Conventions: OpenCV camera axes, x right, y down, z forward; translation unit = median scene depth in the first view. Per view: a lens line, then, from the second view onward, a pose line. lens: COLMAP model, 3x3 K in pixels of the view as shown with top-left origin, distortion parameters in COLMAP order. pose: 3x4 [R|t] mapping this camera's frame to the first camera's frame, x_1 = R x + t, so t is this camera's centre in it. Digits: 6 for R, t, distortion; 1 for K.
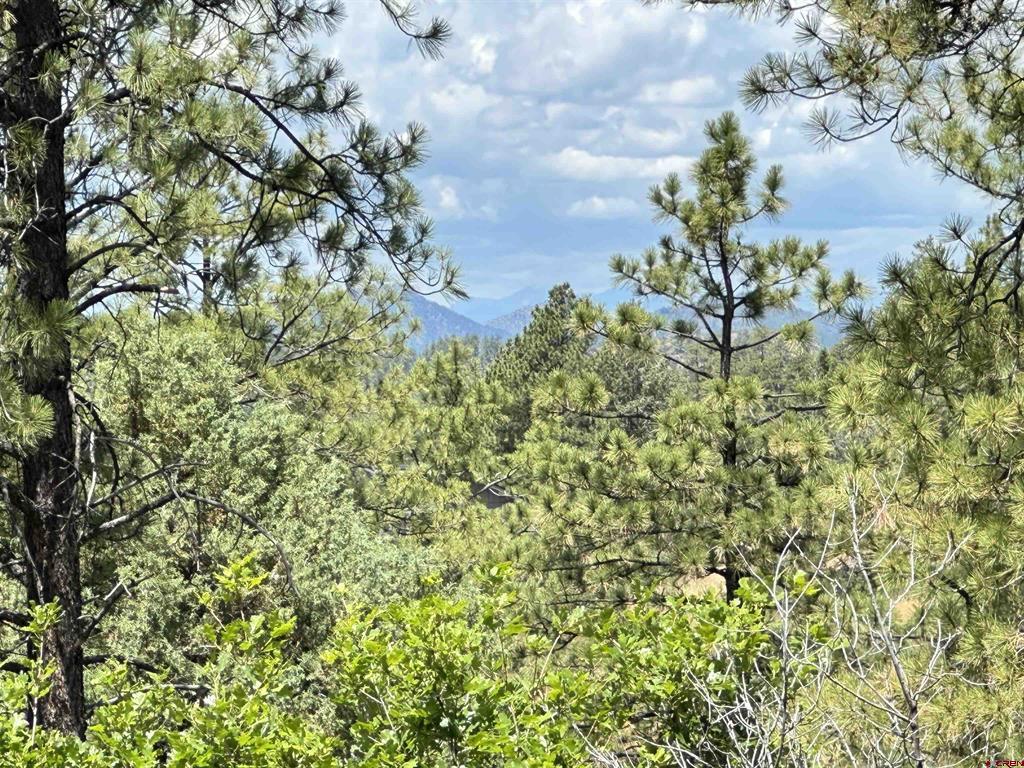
lens RADIAL K [[5810.1, 0, 509.4], [0, 5810.1, 384.1], [0, 0, 1]] dist [0.046402, 0.000000]
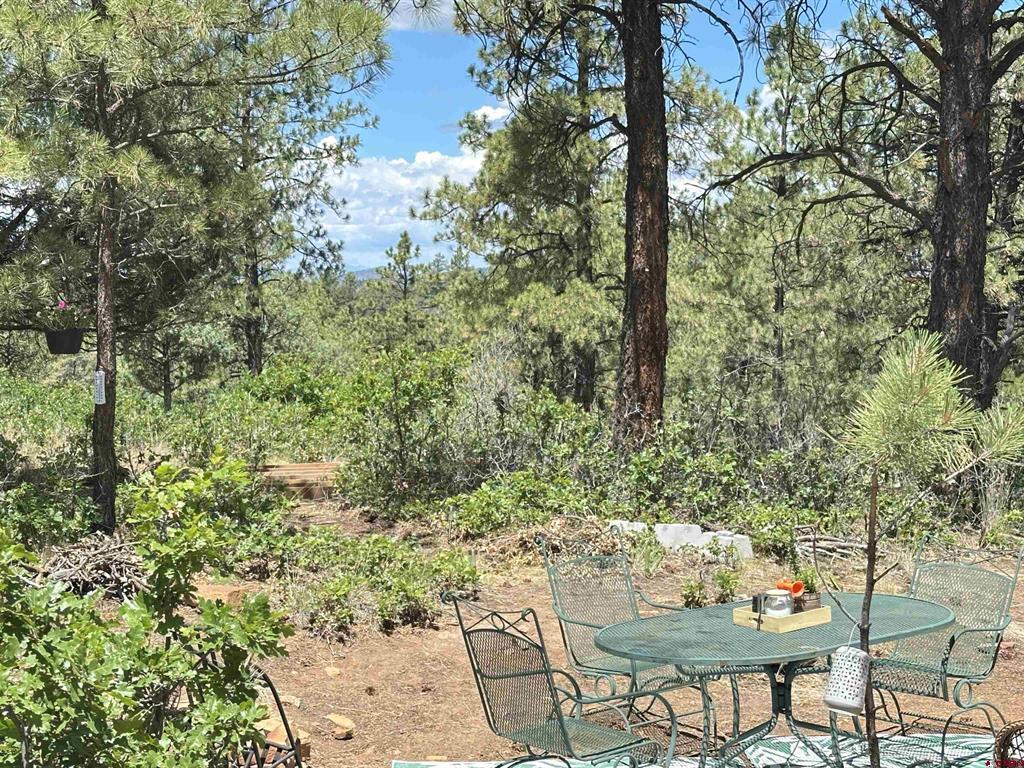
lens RADIAL K [[1821.9, 0, 526.6], [0, 1821.9, 405.2], [0, 0, 1]] dist [0.145425, 0.000000]
pose [[0.992380, -0.007995, 0.122953, -0.032723], [0.000538, 0.998165, 0.060558, -0.004429], [-0.123212, -0.060030, 0.990563, -0.217441]]
